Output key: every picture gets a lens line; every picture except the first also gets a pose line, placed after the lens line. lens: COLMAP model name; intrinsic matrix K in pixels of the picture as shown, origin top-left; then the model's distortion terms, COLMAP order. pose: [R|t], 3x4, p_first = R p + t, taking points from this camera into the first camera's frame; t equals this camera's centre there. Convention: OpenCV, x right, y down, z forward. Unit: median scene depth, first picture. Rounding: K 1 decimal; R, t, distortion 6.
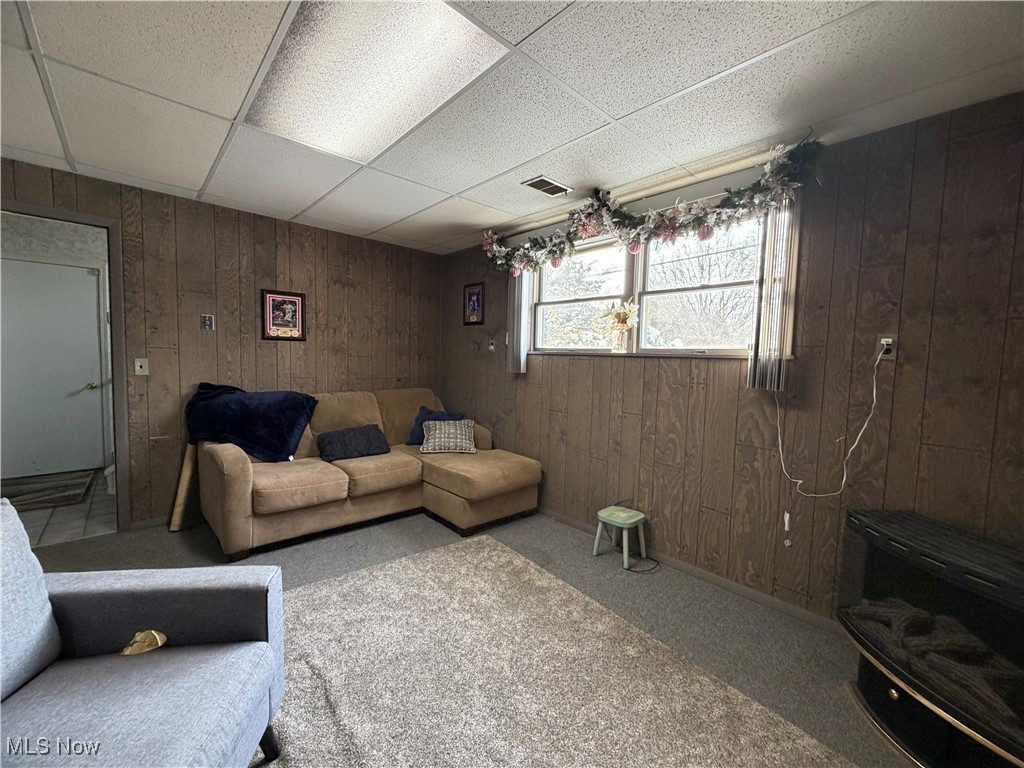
lens RADIAL K [[407.8, 0, 510.5], [0, 407.8, 382.2], [0, 0, 1]] dist [0.001038, 0.000003]
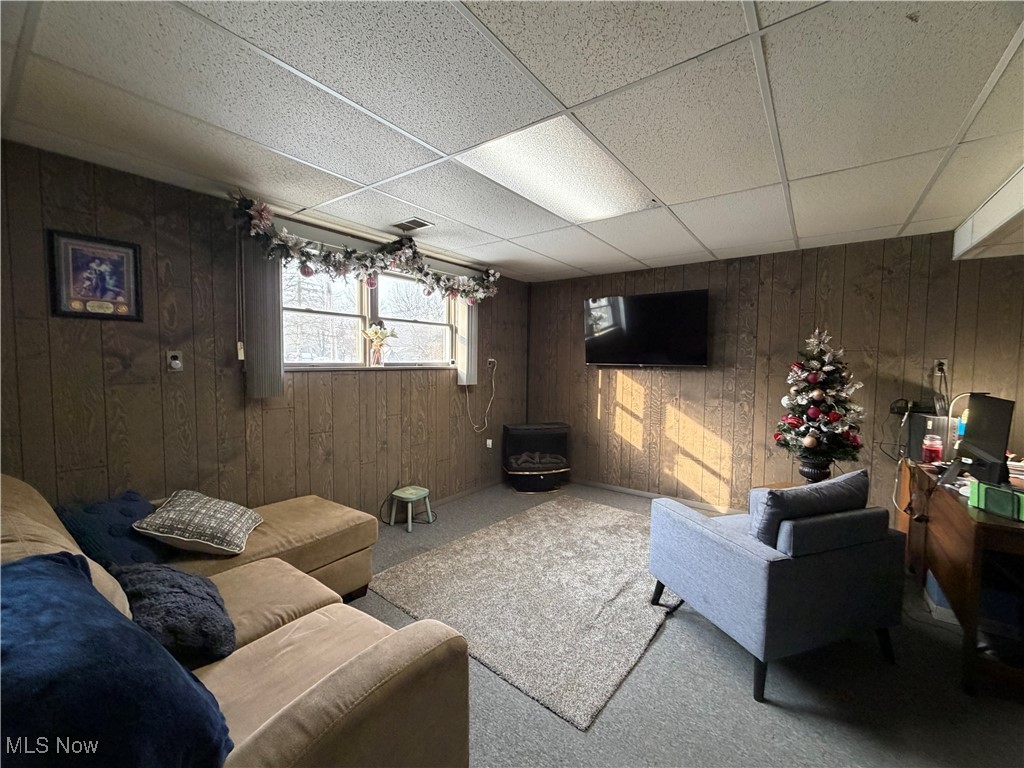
lens RADIAL K [[407.8, 0, 512.0], [0, 407.8, 382.9], [0, 0, 1]] dist [0.001038, 0.000003]
pose [[-0.170981, -0.081022, 0.981937, -0.956244], [0.053268, 0.994395, 0.091325, -0.112846], [-0.983833, 0.067920, -0.165707, 0.814380]]
